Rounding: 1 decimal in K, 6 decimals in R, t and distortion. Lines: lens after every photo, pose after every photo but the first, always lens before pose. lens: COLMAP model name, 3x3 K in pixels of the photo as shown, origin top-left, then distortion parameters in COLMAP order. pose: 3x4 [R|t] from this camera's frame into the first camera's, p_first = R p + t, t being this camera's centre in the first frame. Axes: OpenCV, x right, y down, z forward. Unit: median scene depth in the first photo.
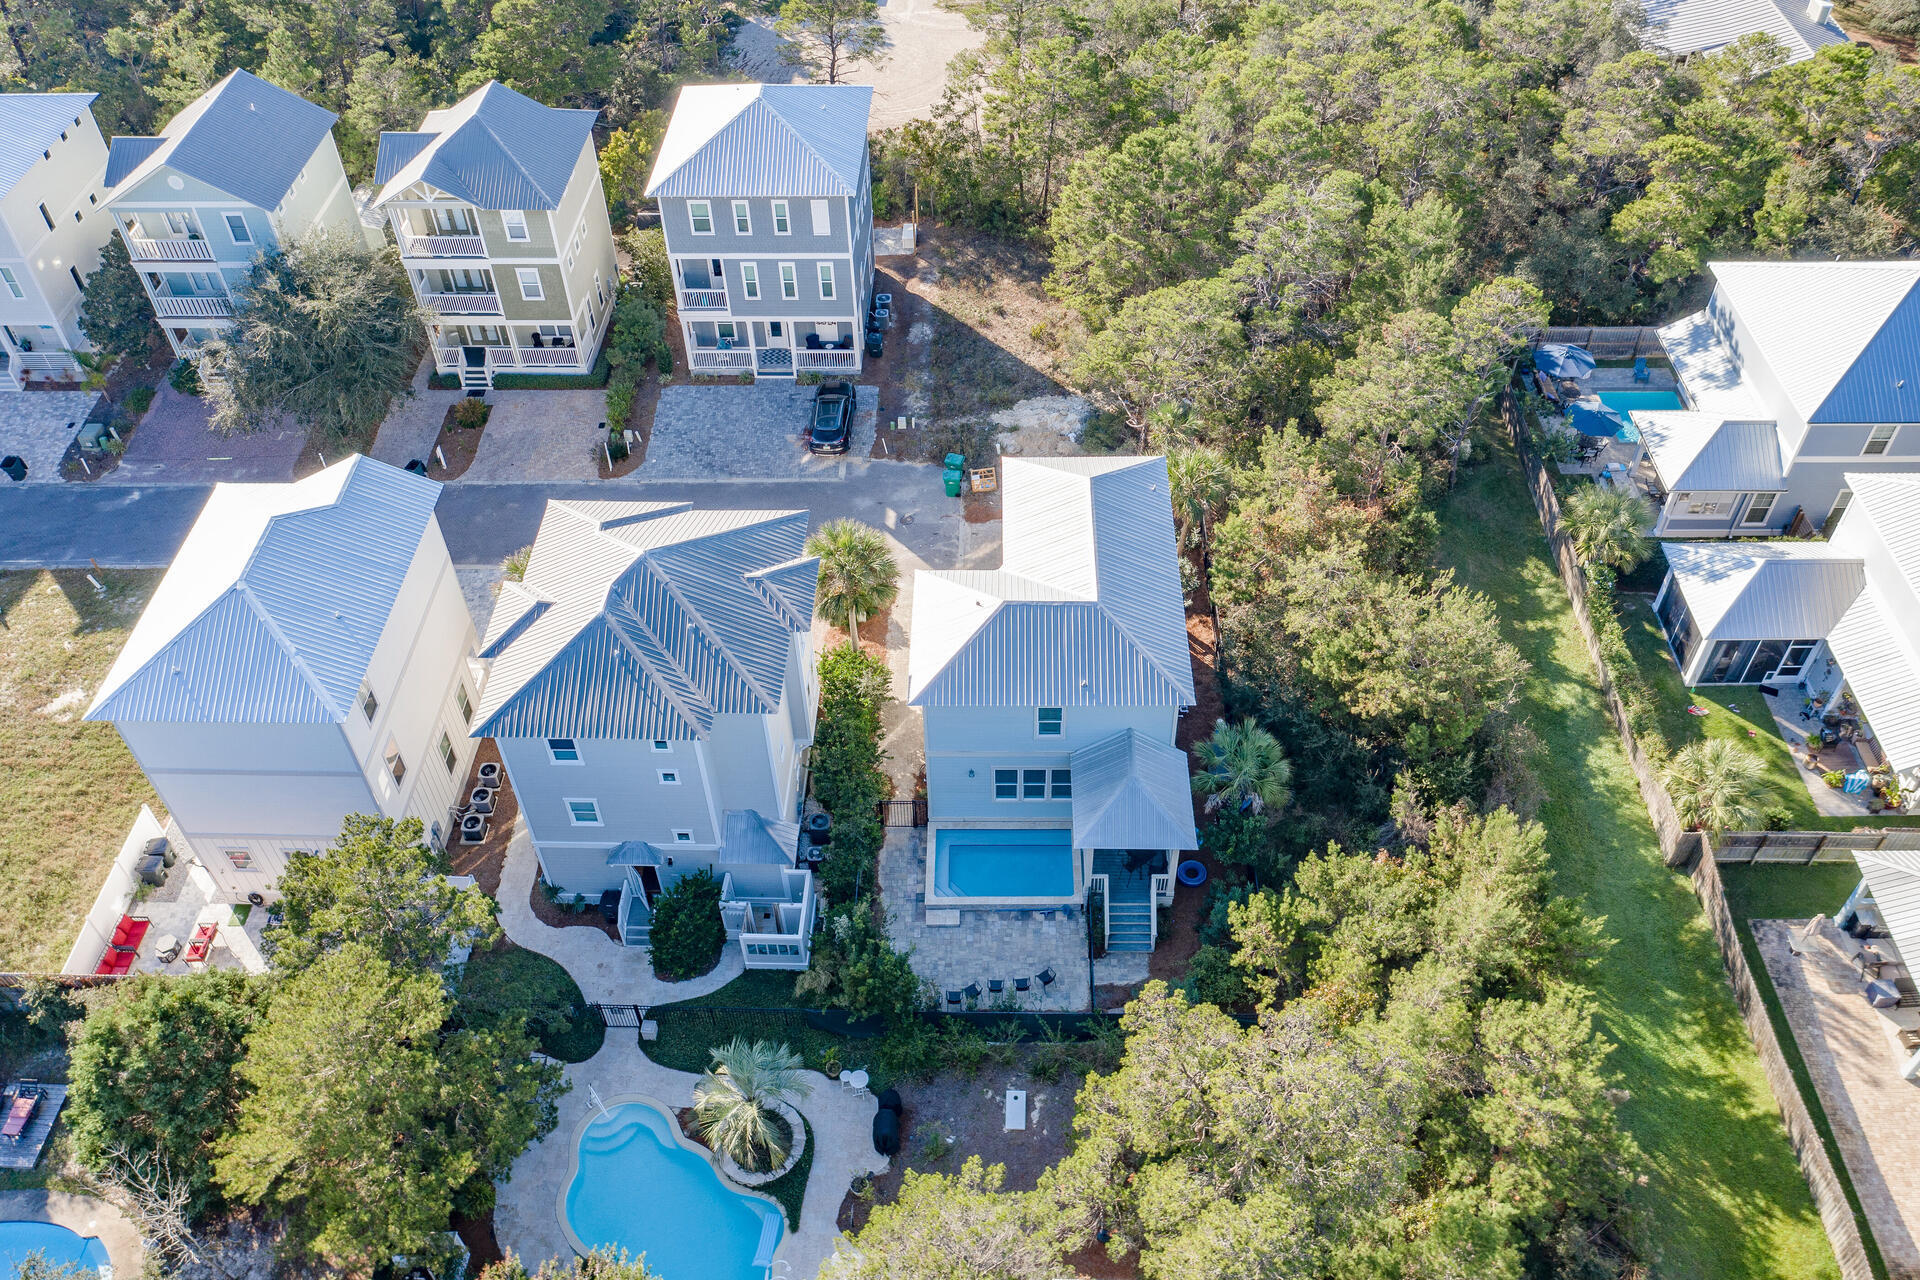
lens RADIAL K [[1480.4, 0, 960.0], [0, 1480.4, 640.0], [0, 0, 1]] dist [-0.017003, -0.005324]
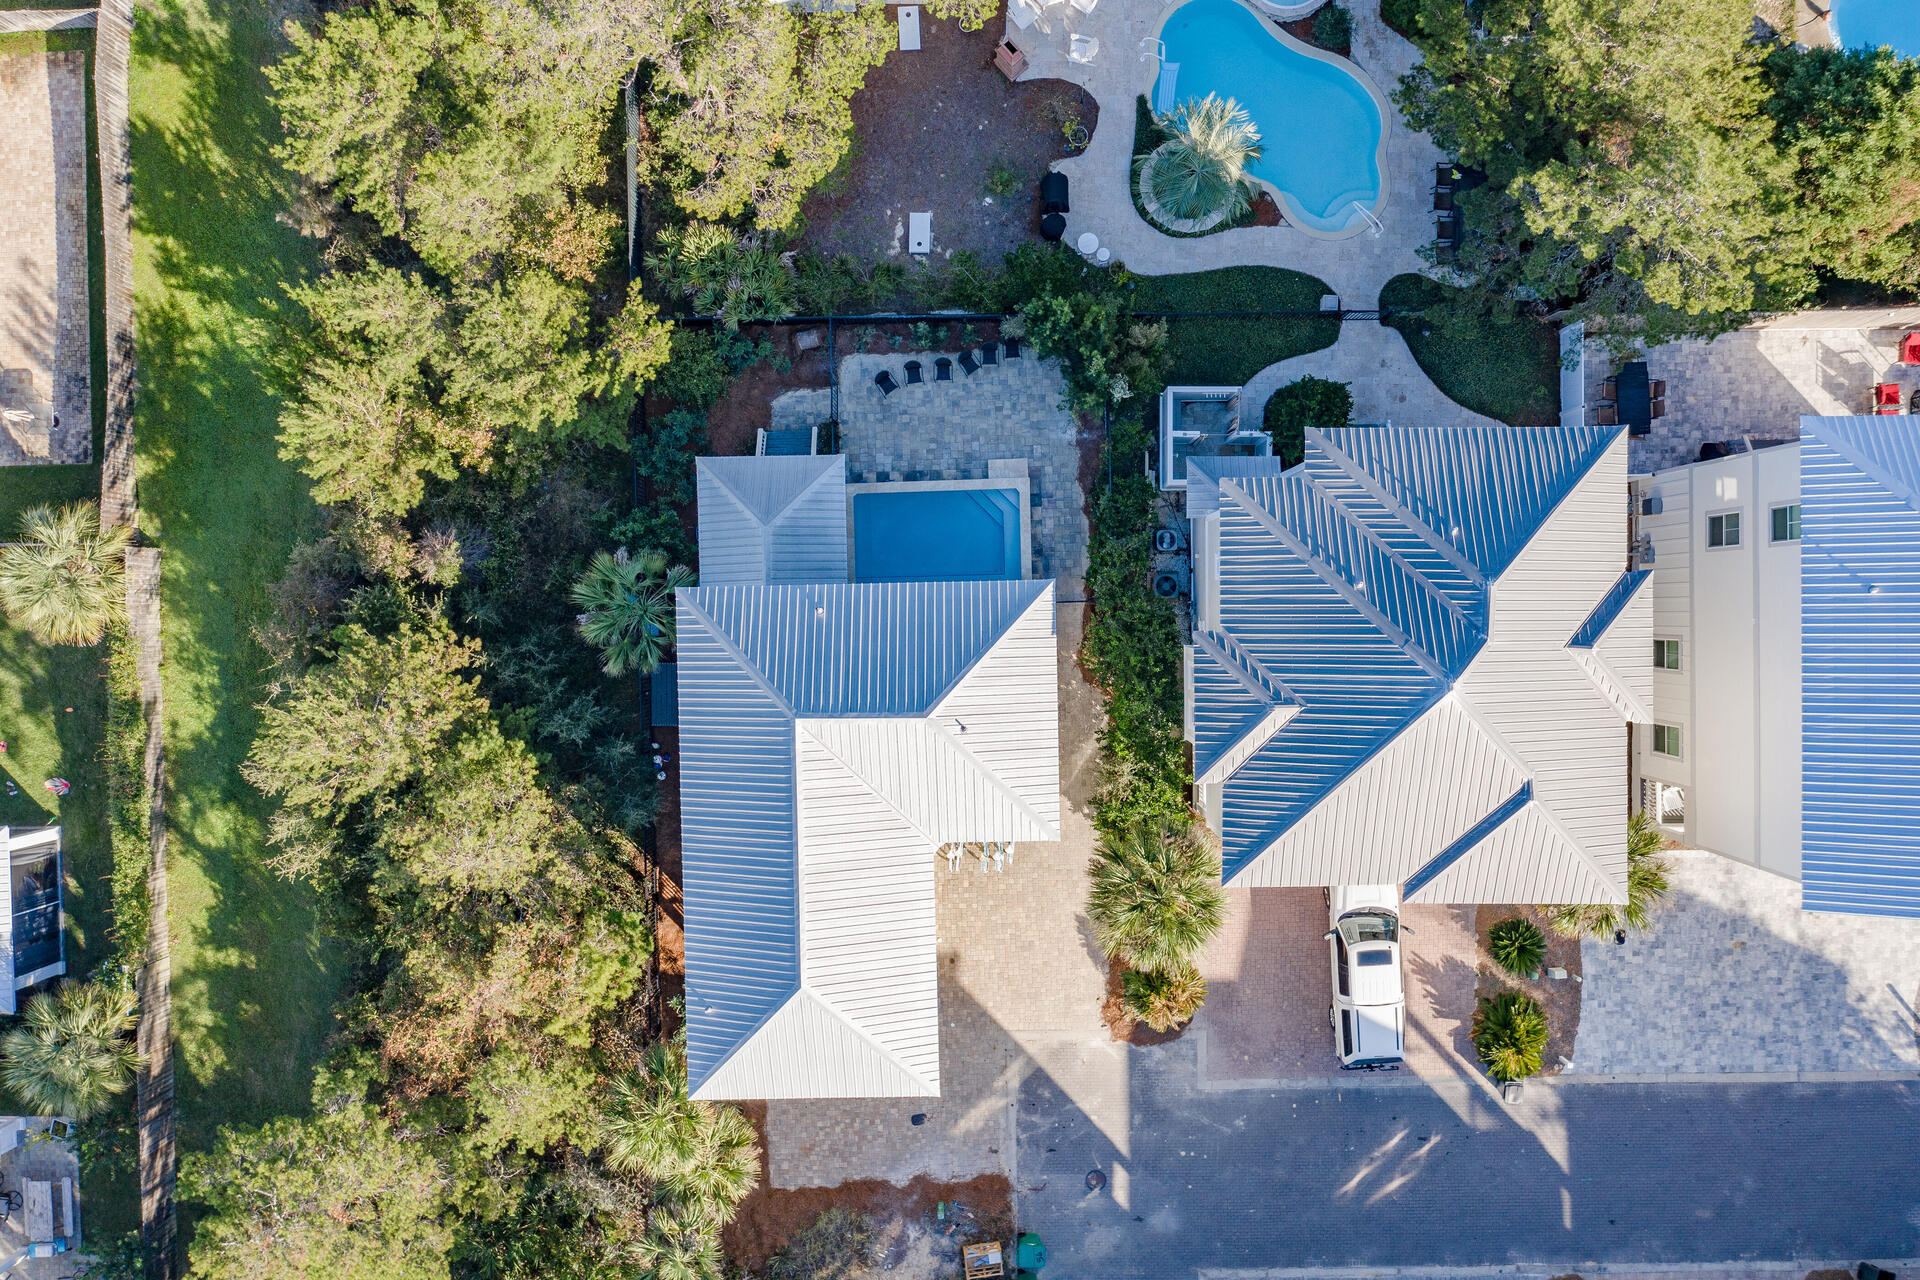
lens RADIAL K [[1480.4, 0, 960.0], [0, 1480.4, 640.0], [0, 0, 1]] dist [-0.017003, -0.005324]
pose [[-0.998103, 0.038067, 0.048386, -0.022878], [0.005220, -0.730773, 0.682600, -0.498701], [0.061344, 0.681558, 0.729188, 0.474835]]
